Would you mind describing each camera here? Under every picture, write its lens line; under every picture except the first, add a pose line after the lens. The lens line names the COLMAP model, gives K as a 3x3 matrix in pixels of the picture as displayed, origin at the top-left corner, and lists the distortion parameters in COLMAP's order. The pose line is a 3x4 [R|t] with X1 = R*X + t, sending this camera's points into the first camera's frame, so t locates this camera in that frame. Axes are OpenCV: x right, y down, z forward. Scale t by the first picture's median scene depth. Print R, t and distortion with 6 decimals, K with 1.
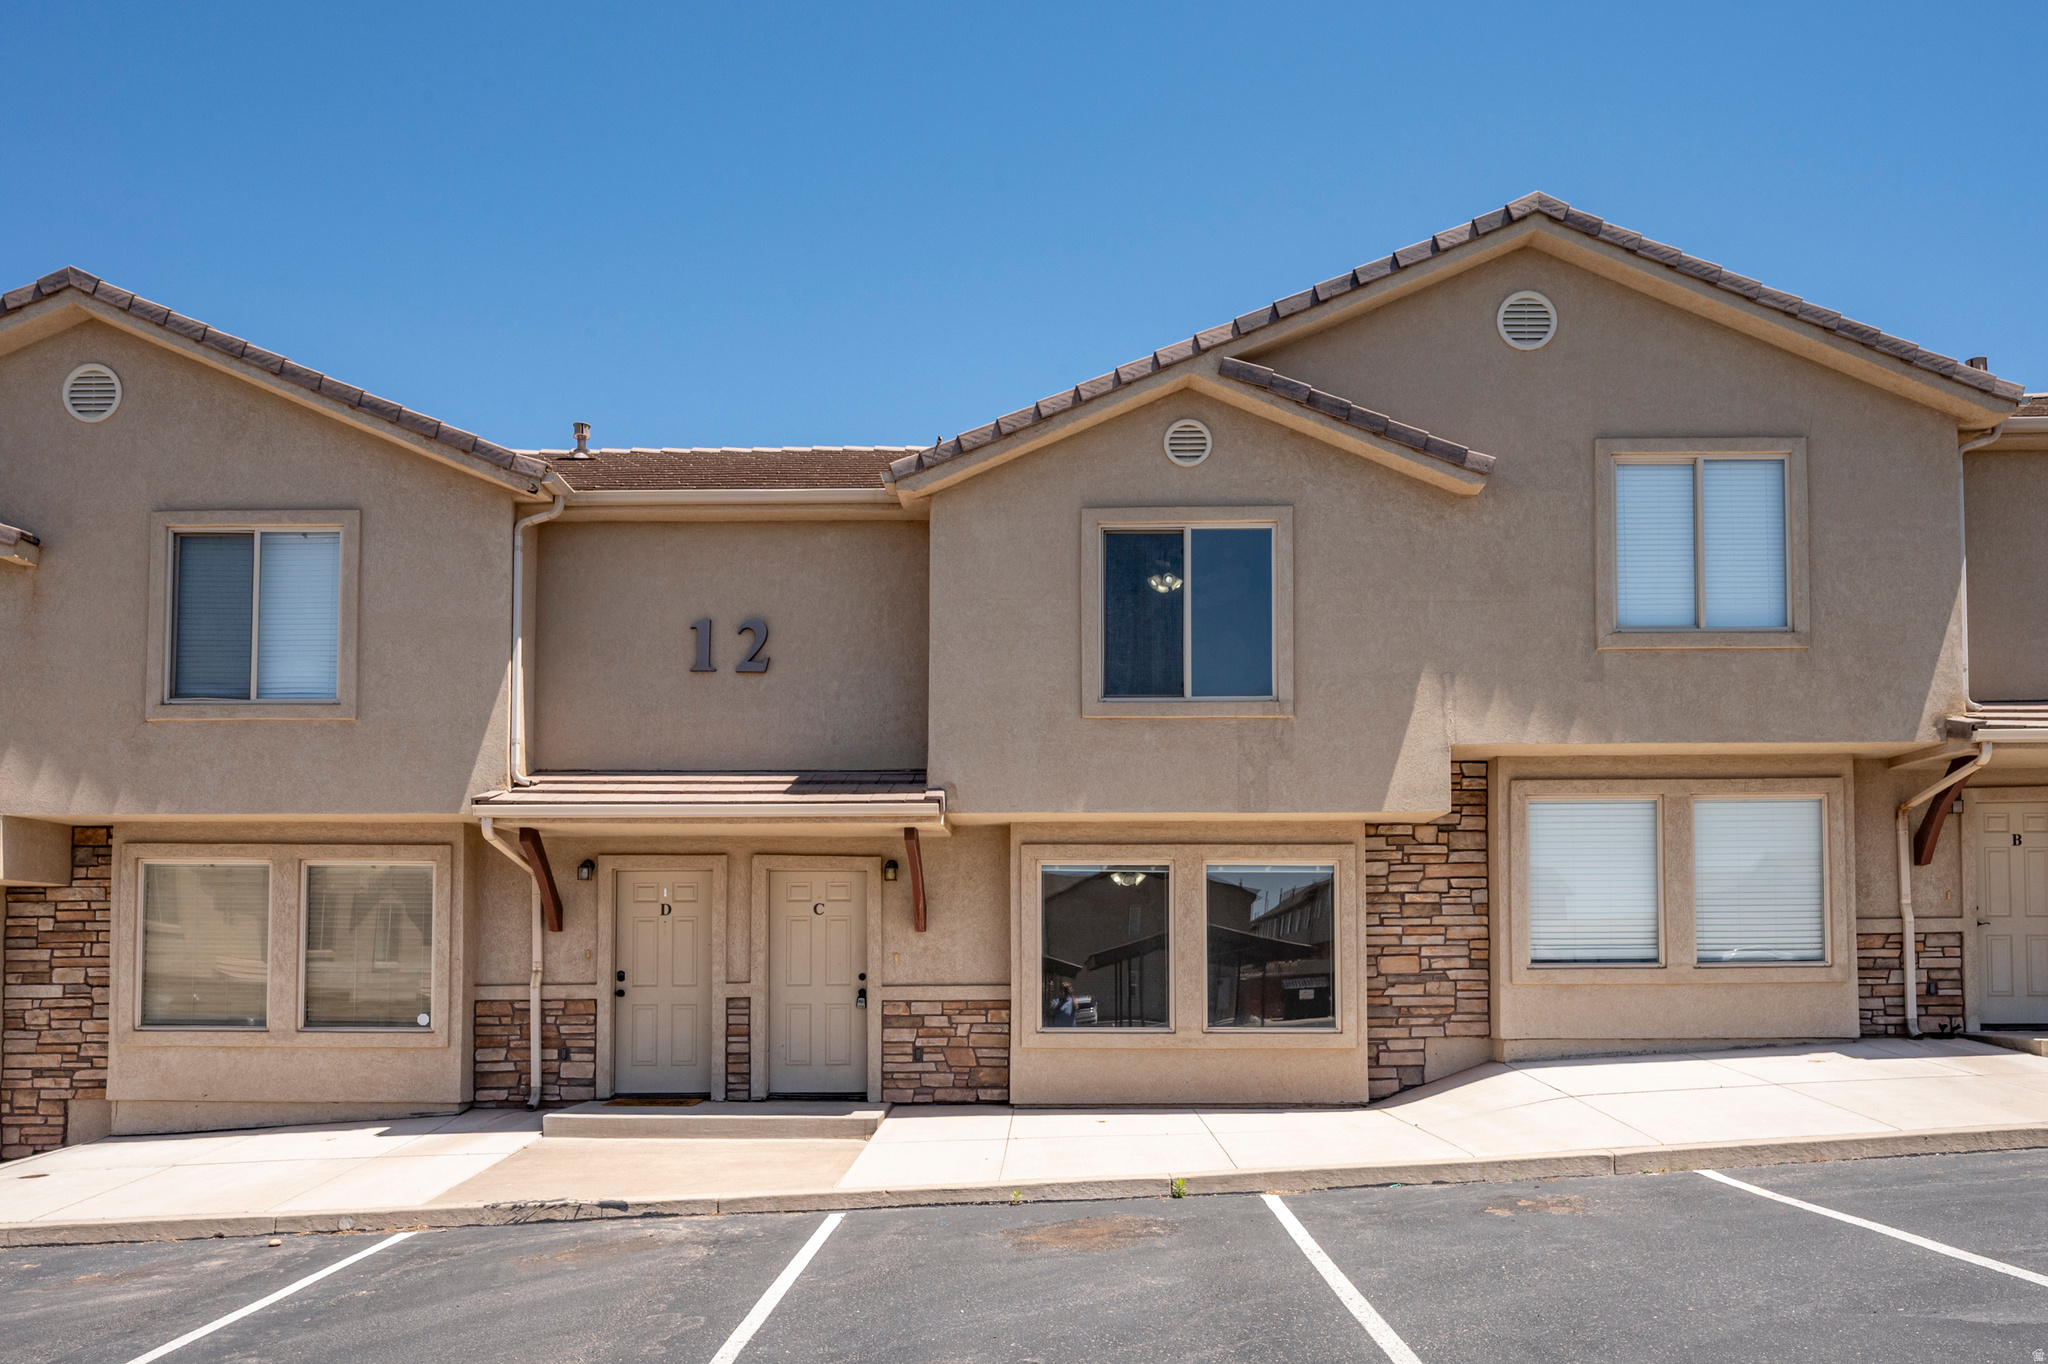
lens RADIAL K [[1391.2, 0, 1024.3], [0, 1391.2, 920.2], [0, 0, 1]] dist [-0.006261, -0.000310]
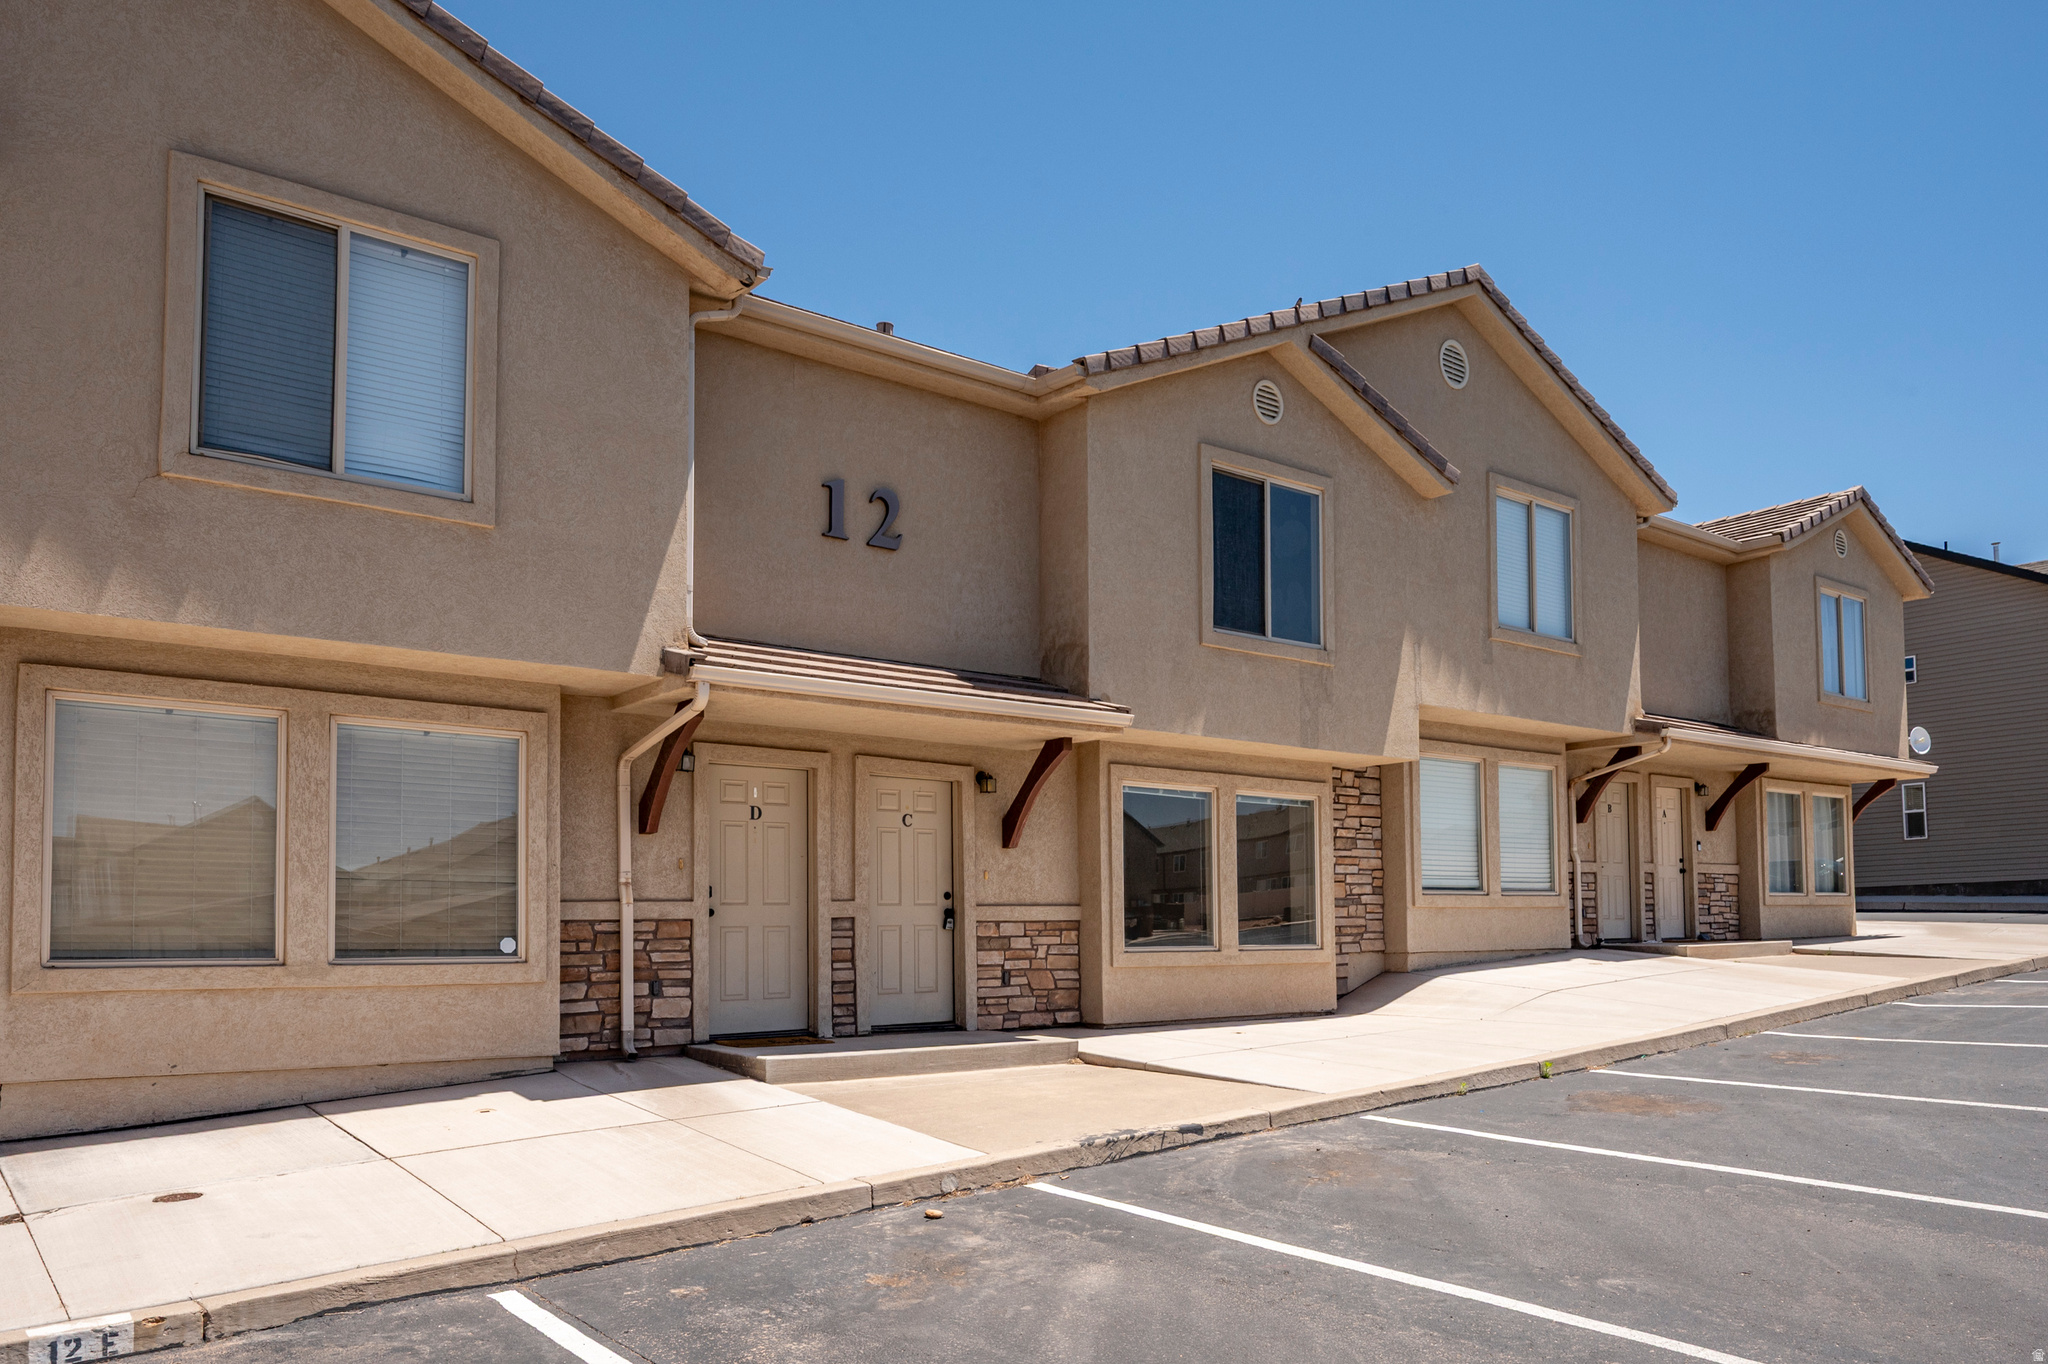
lens RADIAL K [[1381.0, 0, 1024.2], [0, 1381.0, 866.5], [0, 0, 1]] dist [-0.005445, -0.001042]
pose [[0.802590, 0.022828, 0.596094, -0.651253], [-0.017073, 0.999737, -0.015299, 0.036137], [-0.596287, 0.002102, 0.802769, 0.247438]]
